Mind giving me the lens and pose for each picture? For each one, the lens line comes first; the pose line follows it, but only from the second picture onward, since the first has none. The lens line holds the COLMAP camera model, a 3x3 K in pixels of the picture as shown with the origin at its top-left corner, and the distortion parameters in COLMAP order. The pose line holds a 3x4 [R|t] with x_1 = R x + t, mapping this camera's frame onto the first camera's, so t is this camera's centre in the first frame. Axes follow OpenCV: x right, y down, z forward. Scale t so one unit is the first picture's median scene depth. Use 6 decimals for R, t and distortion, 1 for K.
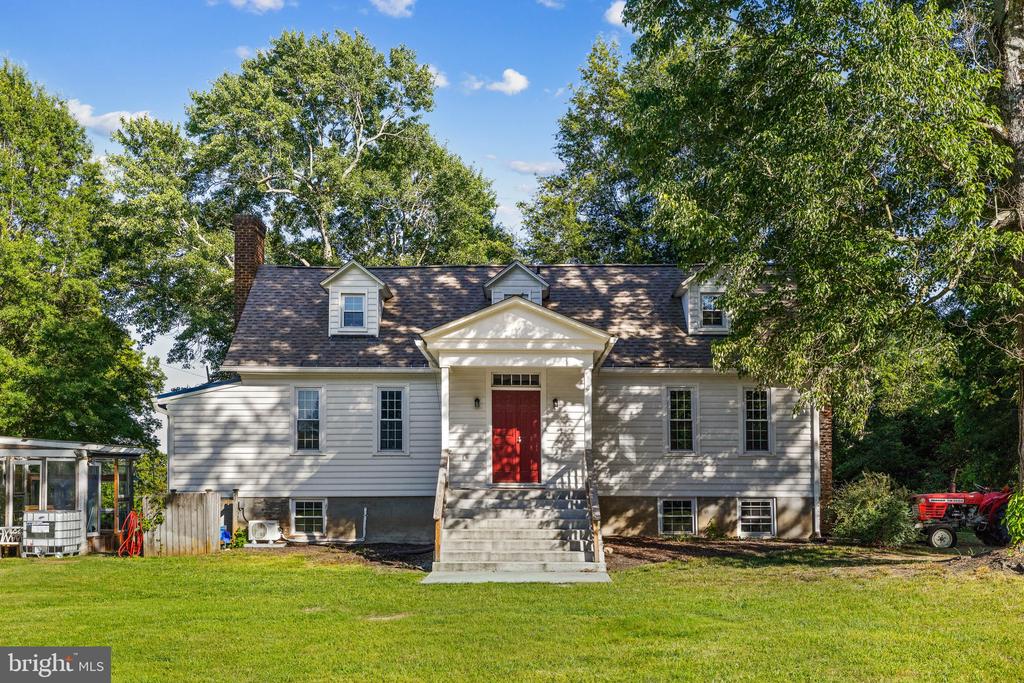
lens RADIAL K [[1082.2, 0, 504.9], [0, 1082.2, 342.3], [0, 0, 1]] dist [0.005985, 0.000000]
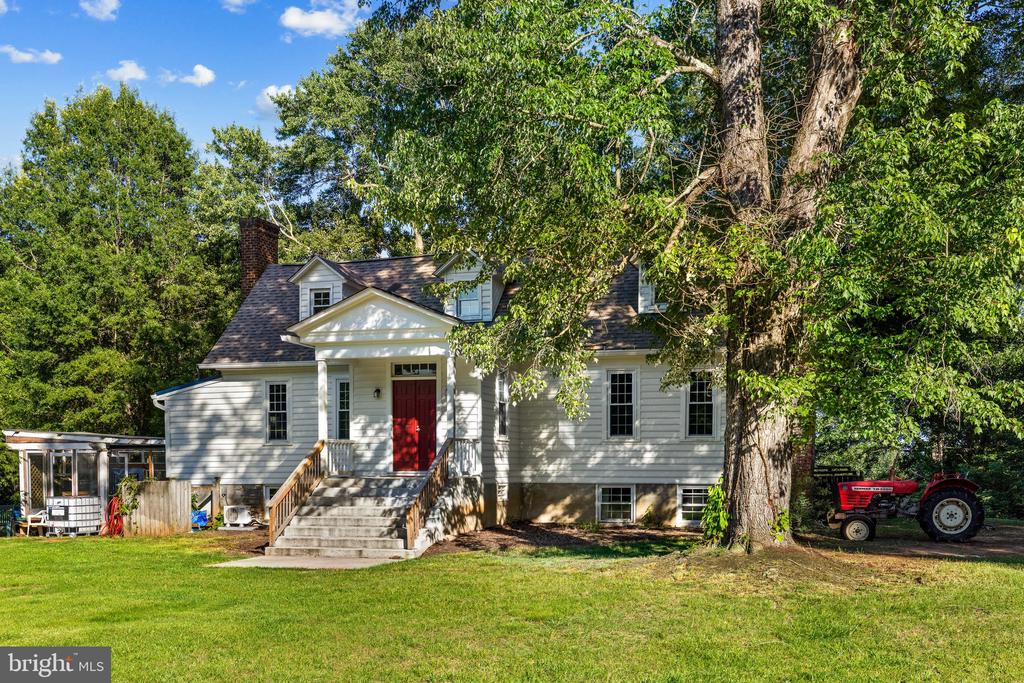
lens RADIAL K [[1082.2, 0, 501.2], [0, 1082.2, 459.4], [0, 0, 1]] dist [0.005985, 0.000000]
pose [[0.955969, -0.007121, -0.293381, 0.345299], [0.043534, 0.992086, 0.117773, 0.002283], [0.290220, -0.125360, 0.948713, 0.053895]]
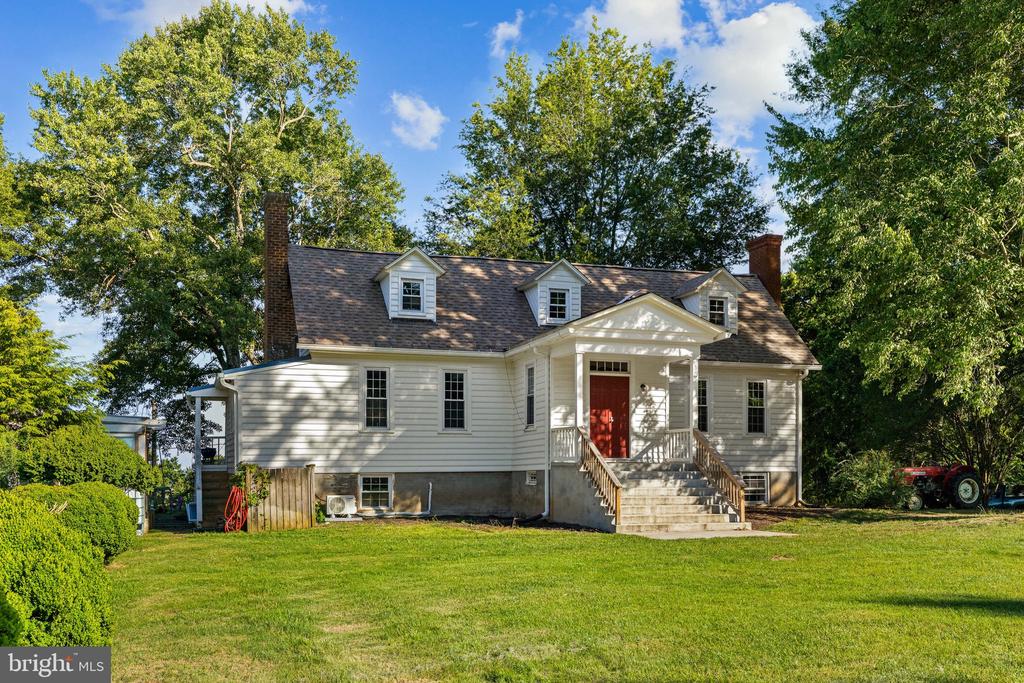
lens RADIAL K [[1082.2, 0, 515.7], [0, 1082.2, 349.0], [0, 0, 1]] dist [0.005985, 0.000000]
pose [[0.939678, 0.036736, 0.340083, -0.418881], [-0.041650, 0.999107, 0.007158, 0.011568], [-0.339516, -0.020890, 0.940368, -0.020008]]
